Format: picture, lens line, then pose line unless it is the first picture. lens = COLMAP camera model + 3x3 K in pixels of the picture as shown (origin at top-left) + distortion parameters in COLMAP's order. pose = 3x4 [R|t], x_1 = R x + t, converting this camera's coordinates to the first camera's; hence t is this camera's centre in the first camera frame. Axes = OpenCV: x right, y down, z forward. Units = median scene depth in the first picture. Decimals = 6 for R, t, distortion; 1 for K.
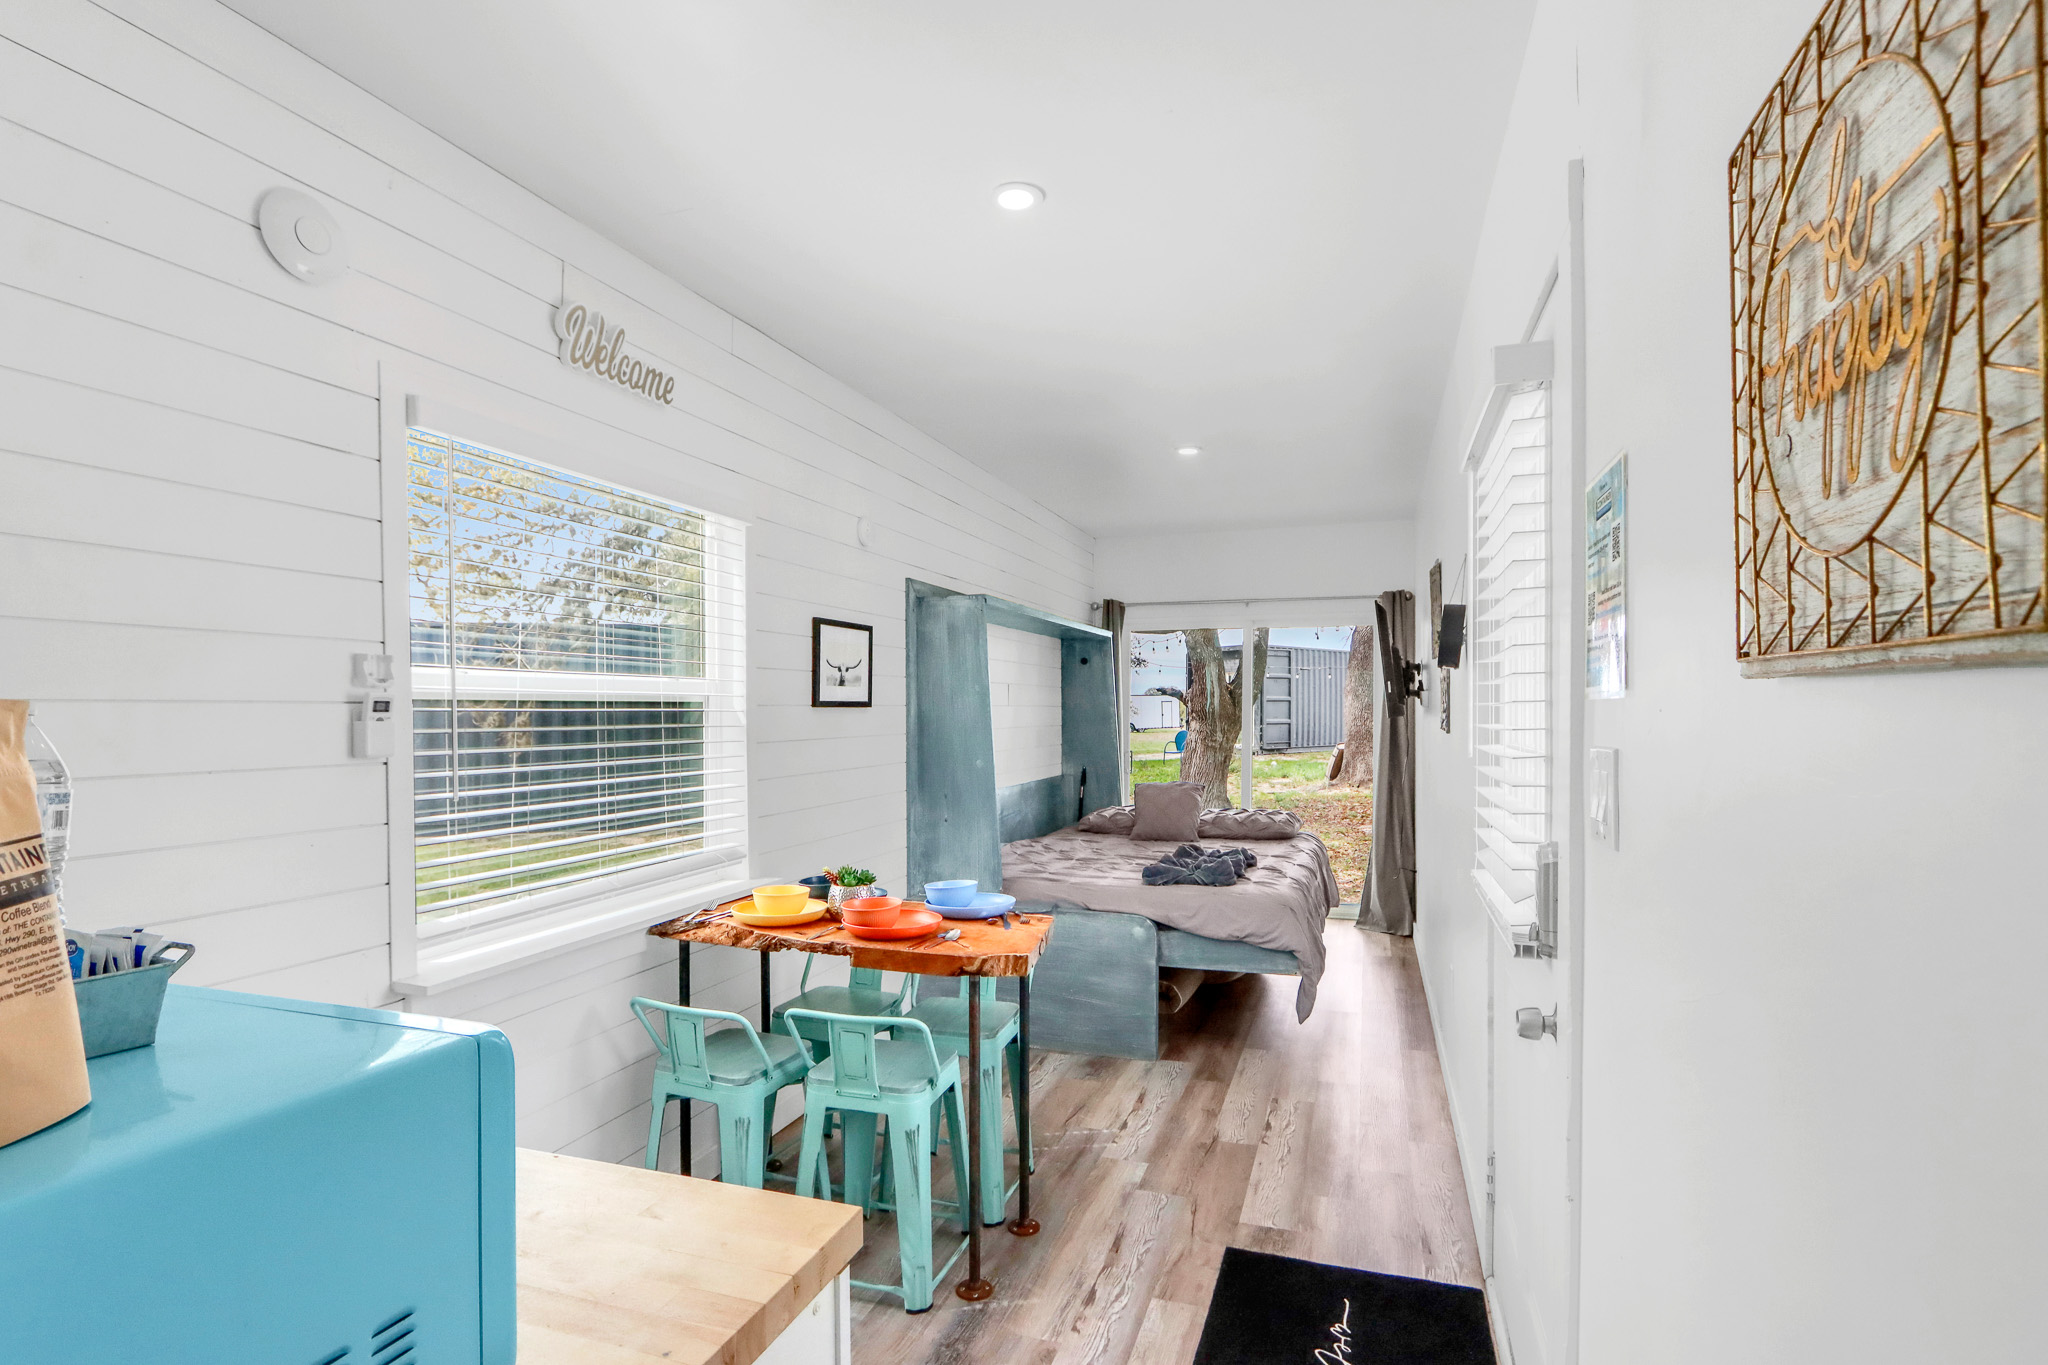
lens RADIAL K [[990.7, 0, 1030.4], [0, 990.7, 720.8], [0, 0, 1]] dist [-0.002773, -0.000200]
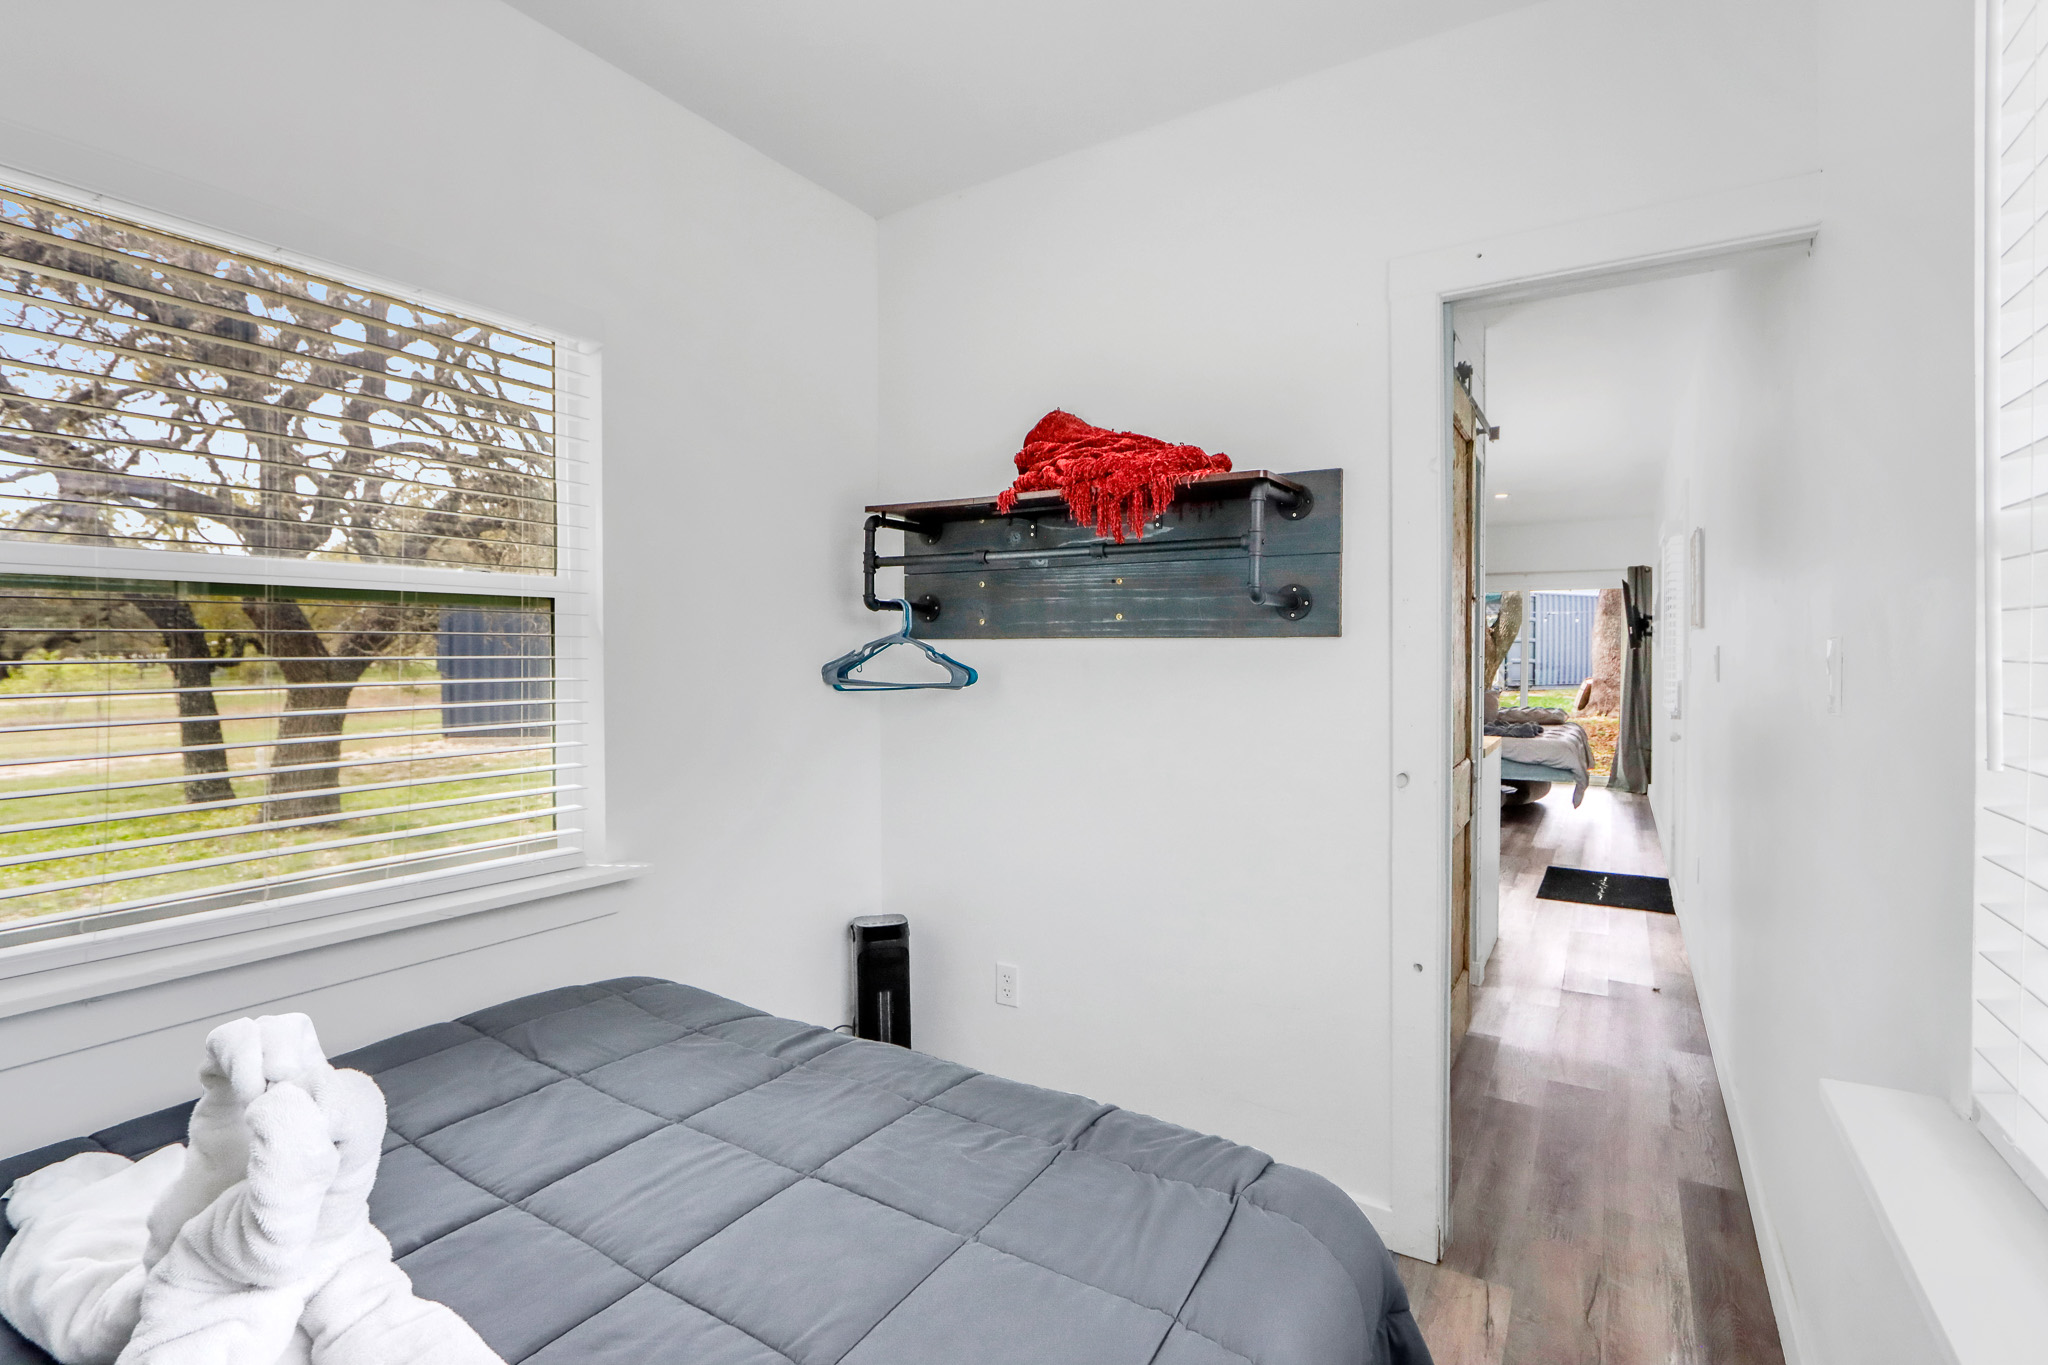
lens RADIAL K [[958.5, 0, 1014.7], [0, 958.5, 670.6], [0, 0, 1]] dist [0.001056, -0.000057]
pose [[0.973186, 0.008255, -0.229870, -0.225350], [-0.005995, 0.999927, 0.010526, 0.019238], [0.229940, -0.008866, 0.973165, -0.661078]]
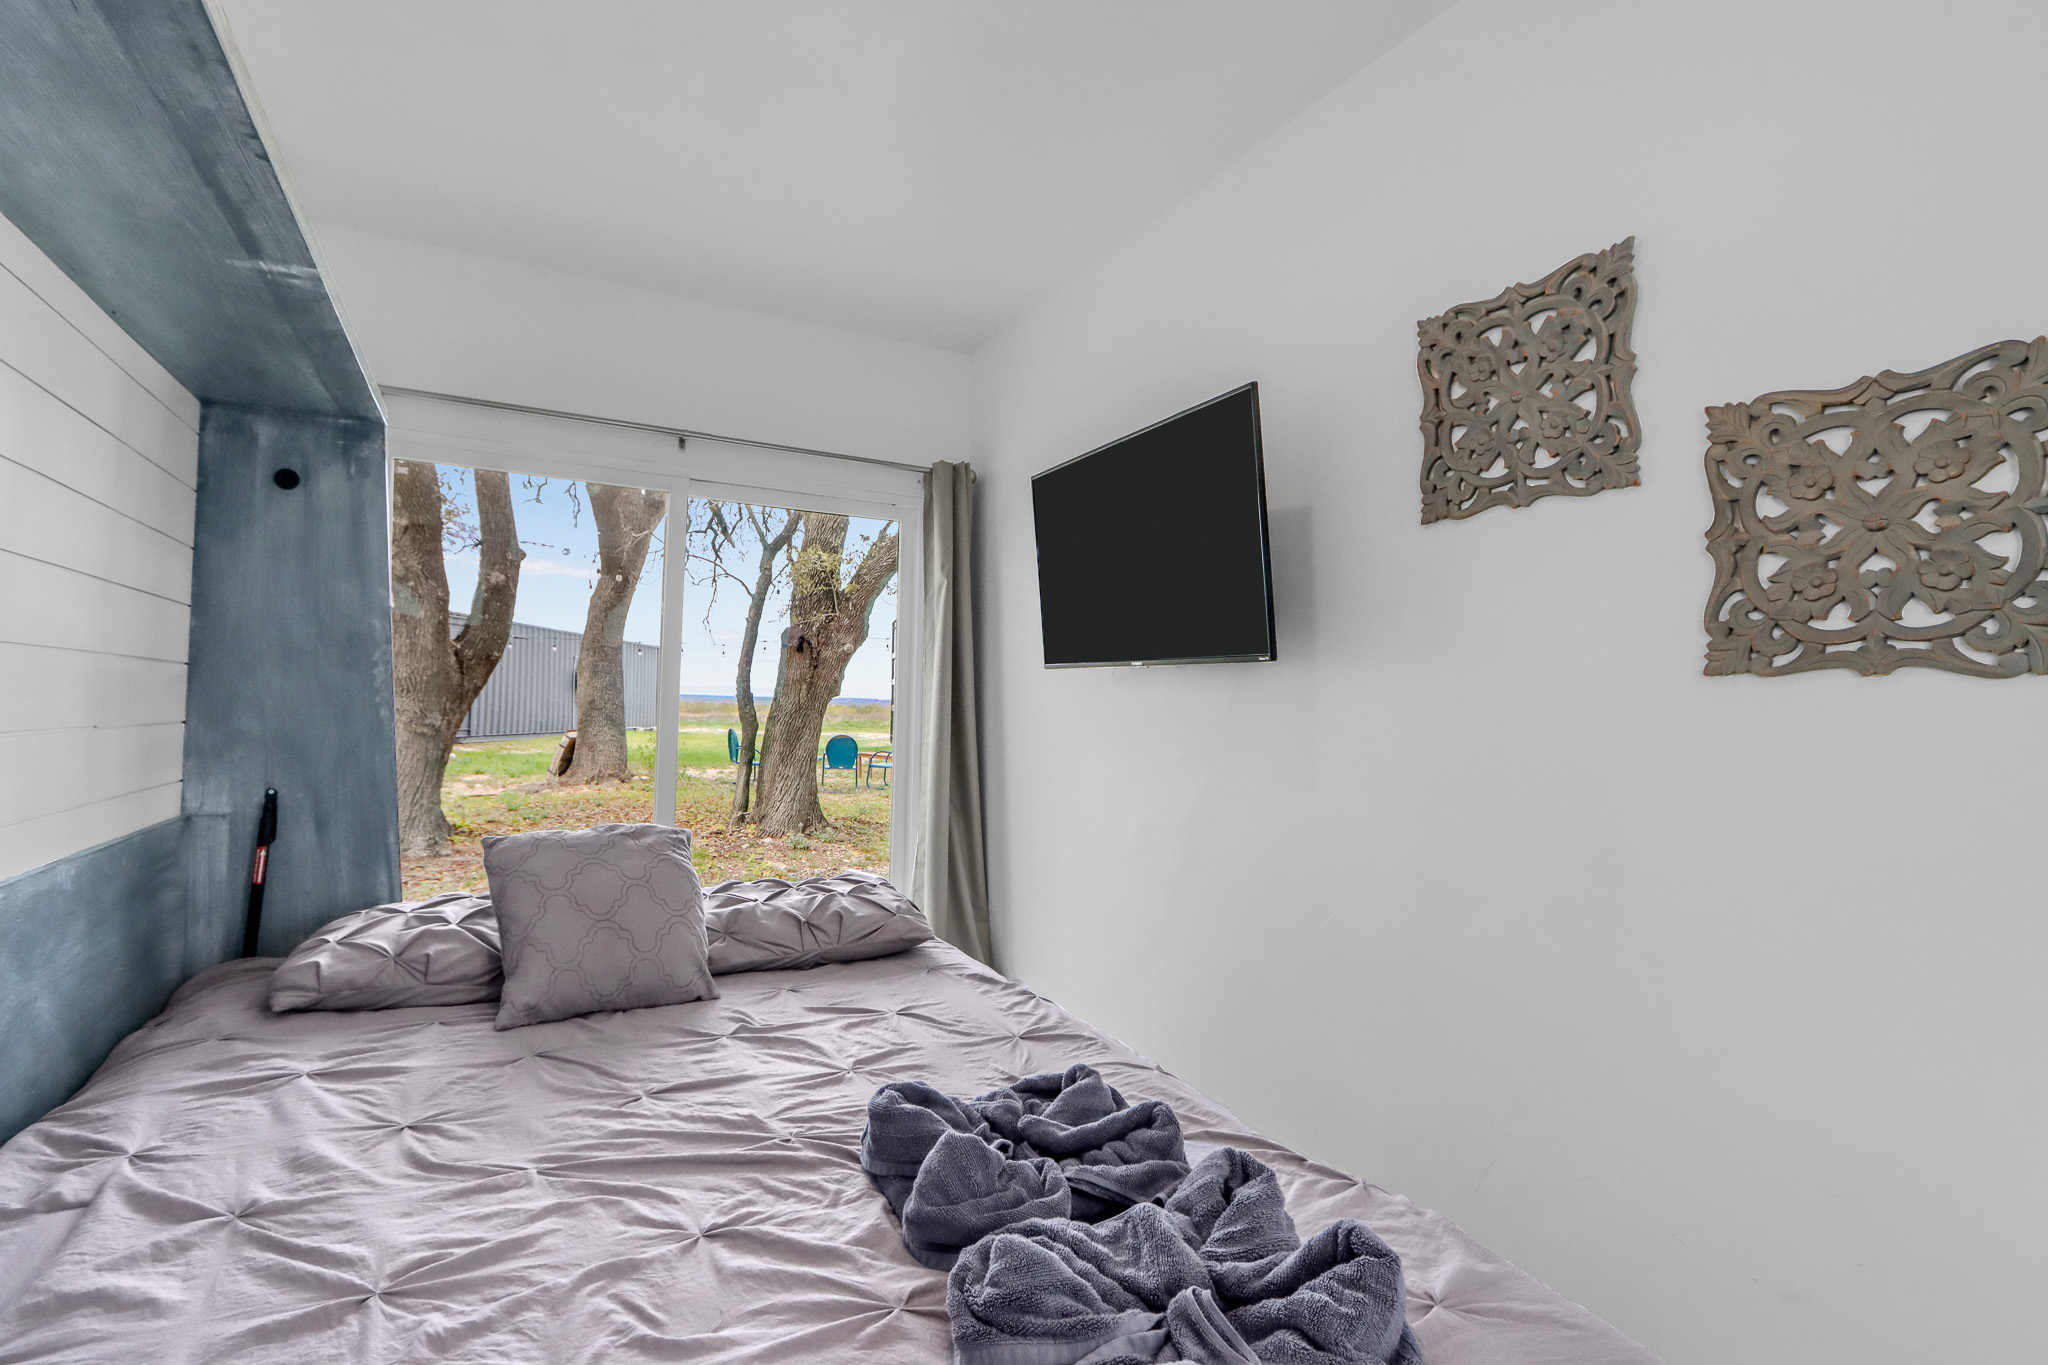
lens RADIAL K [[958.5, 0, 1014.7], [0, 958.5, 670.6], [0, 0, 1]] dist [0.001056, -0.000057]
pose [[0.694725, 0.049907, 0.717542, -0.005933], [-0.020340, 0.998554, -0.049759, 0.017730], [-0.718988, 0.019974, 0.694736, 0.595693]]
